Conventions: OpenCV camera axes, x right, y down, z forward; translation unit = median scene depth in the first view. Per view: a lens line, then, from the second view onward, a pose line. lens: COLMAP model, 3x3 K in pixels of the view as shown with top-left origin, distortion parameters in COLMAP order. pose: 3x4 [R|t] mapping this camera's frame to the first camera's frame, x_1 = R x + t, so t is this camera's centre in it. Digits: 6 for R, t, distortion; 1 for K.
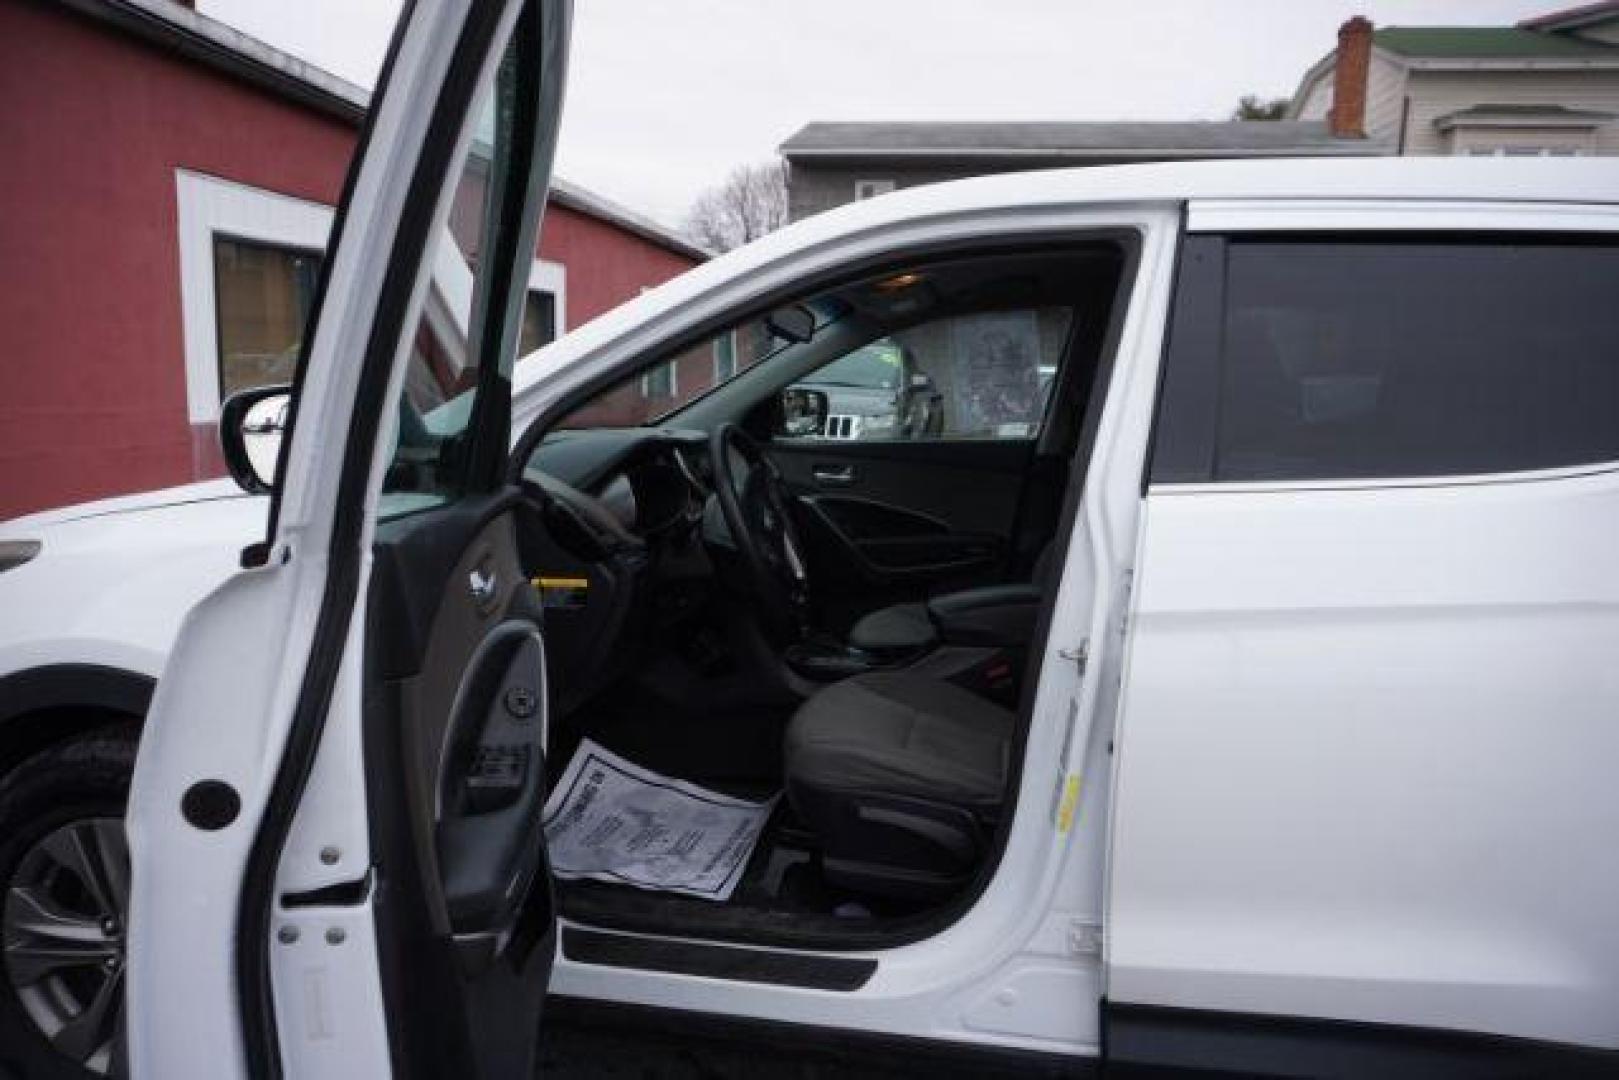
lens RADIAL K [[1085.0, 0, 809.5], [0, 1085.0, 540.0], [0, 0, 1]] dist [-0.053402, 0.036787]
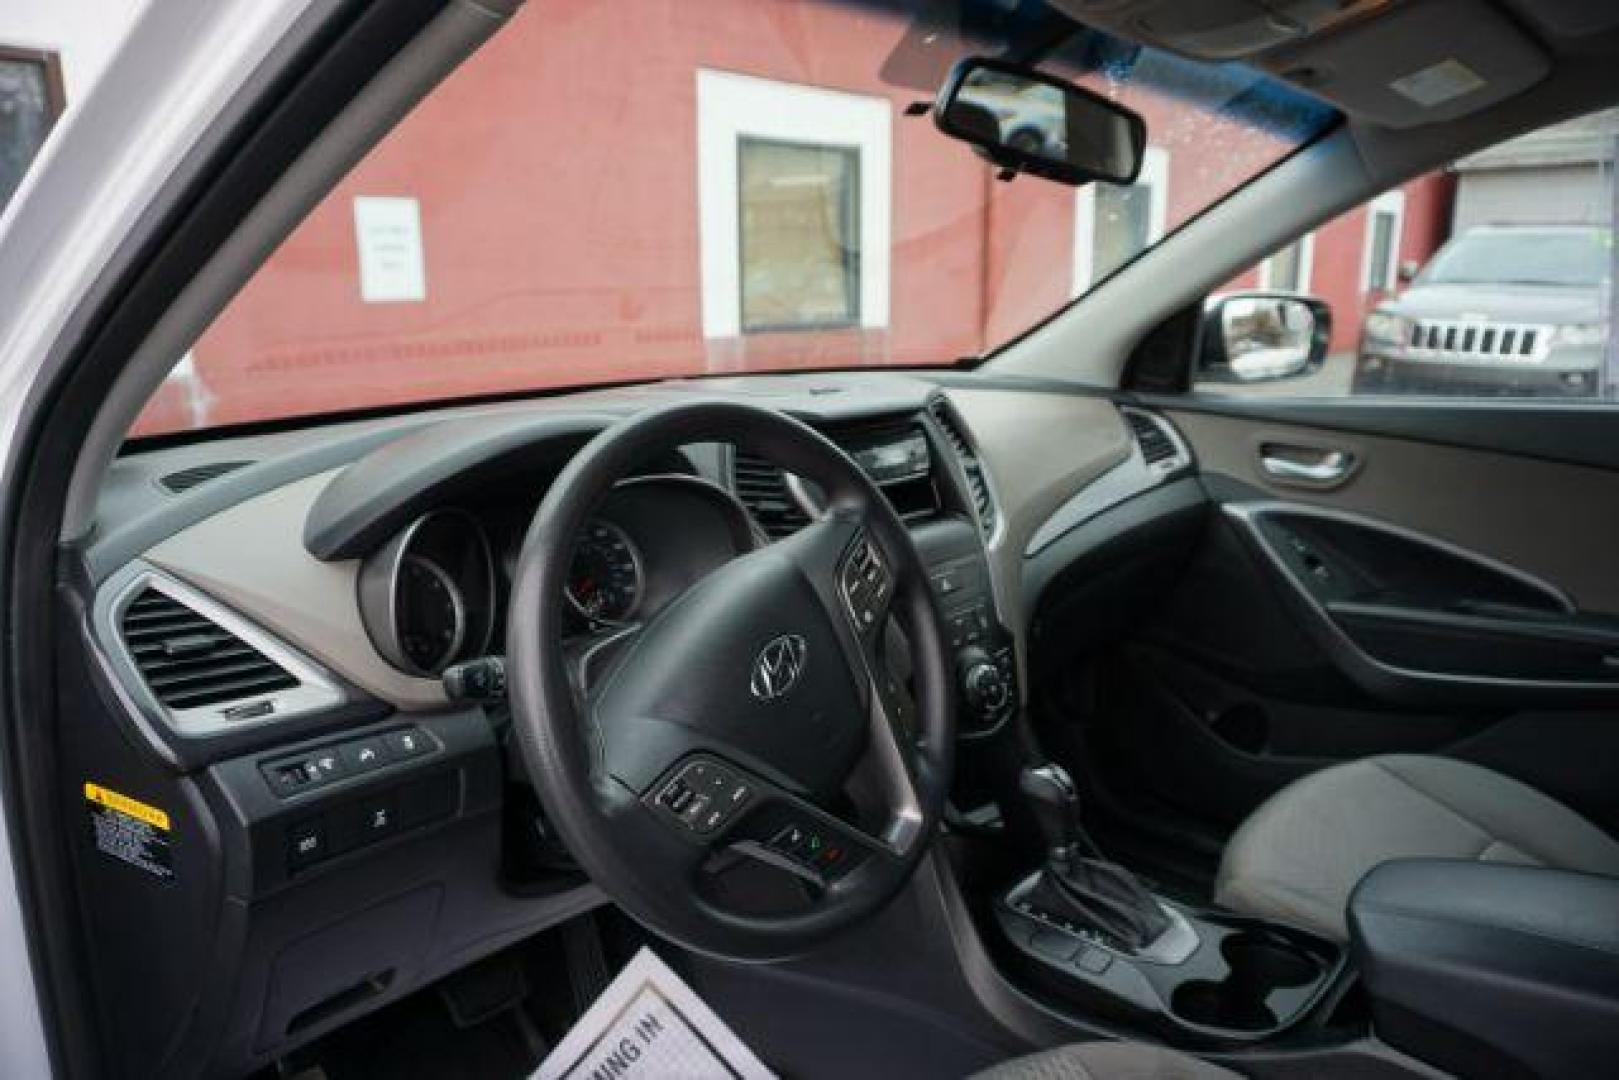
lens RADIAL K [[1085.0, 0, 809.5], [0, 1085.0, 540.0], [0, 0, 1]] dist [-0.053402, 0.036787]
pose [[0.832290, 0.100535, -0.545147, 0.035733], [-0.053587, 0.993403, 0.101389, -0.021349], [0.551744, -0.055172, 0.832187, 0.151714]]
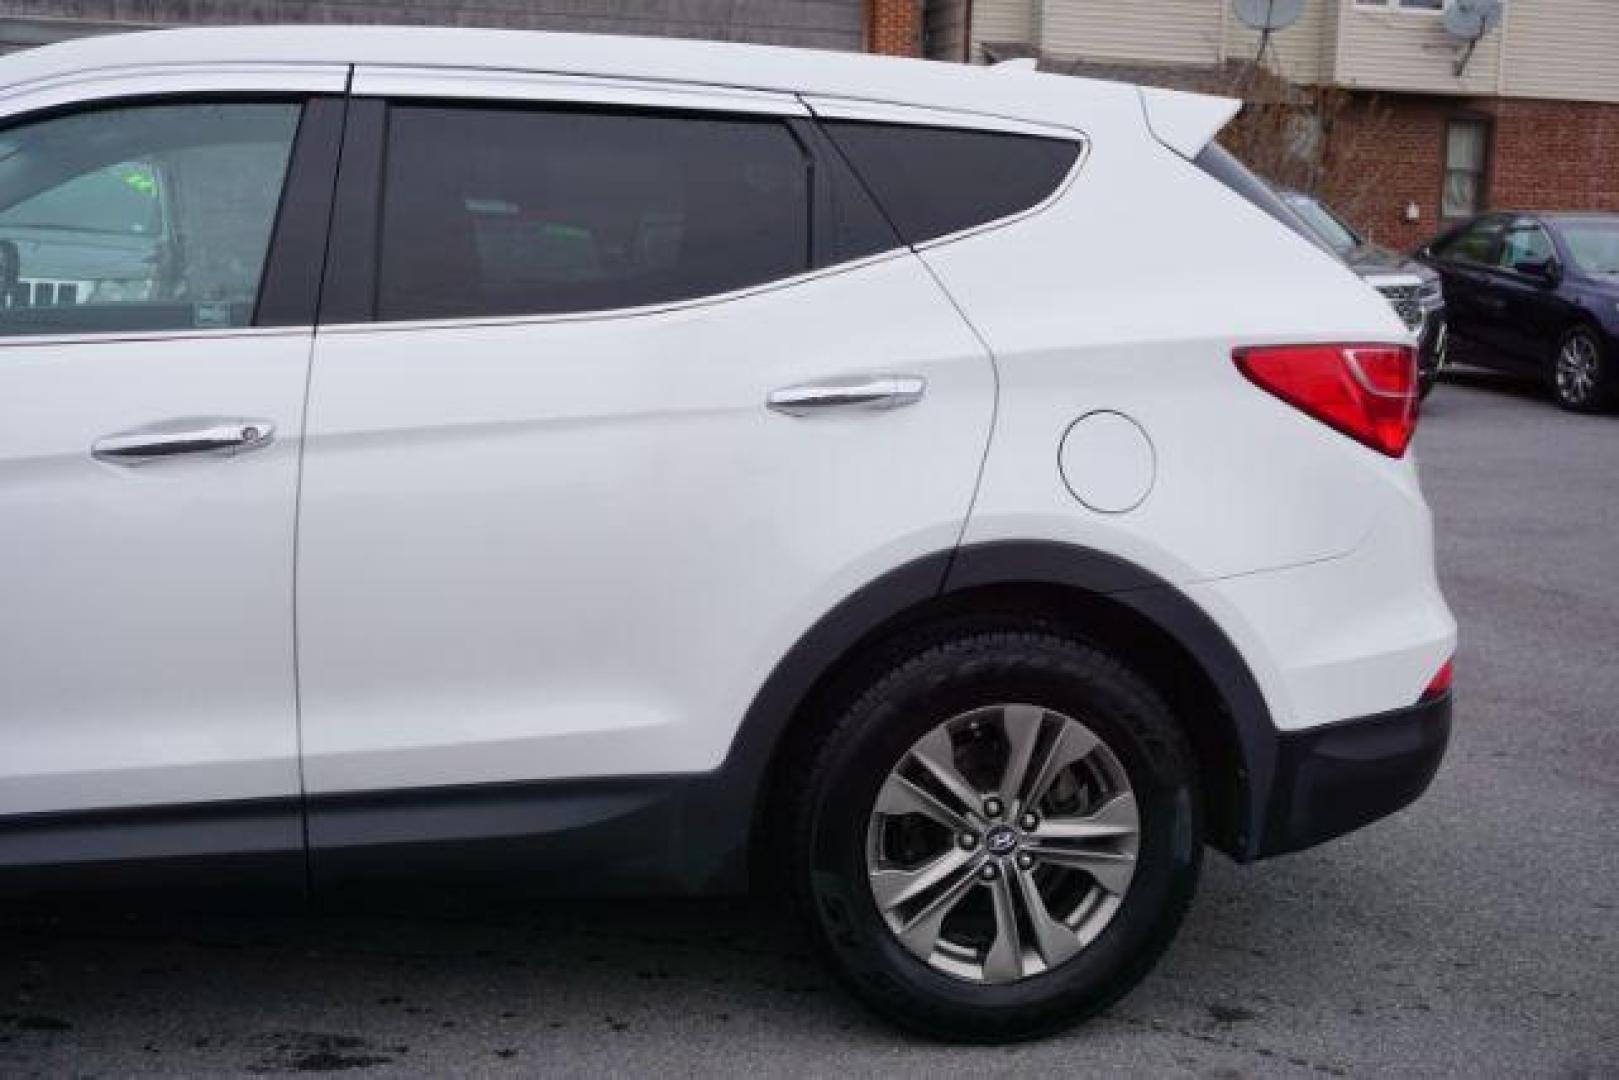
lens RADIAL K [[2024.0, 0, 809.5], [0, 2024.0, 540.0], [0, 0, 1]] dist [0.006832, 0.004845]
pose [[0.930129, -0.049255, 0.363915, 0.002287], [0.045200, 0.998785, 0.019656, 0.022951], [-0.364441, -0.001834, 0.931225, -0.171906]]
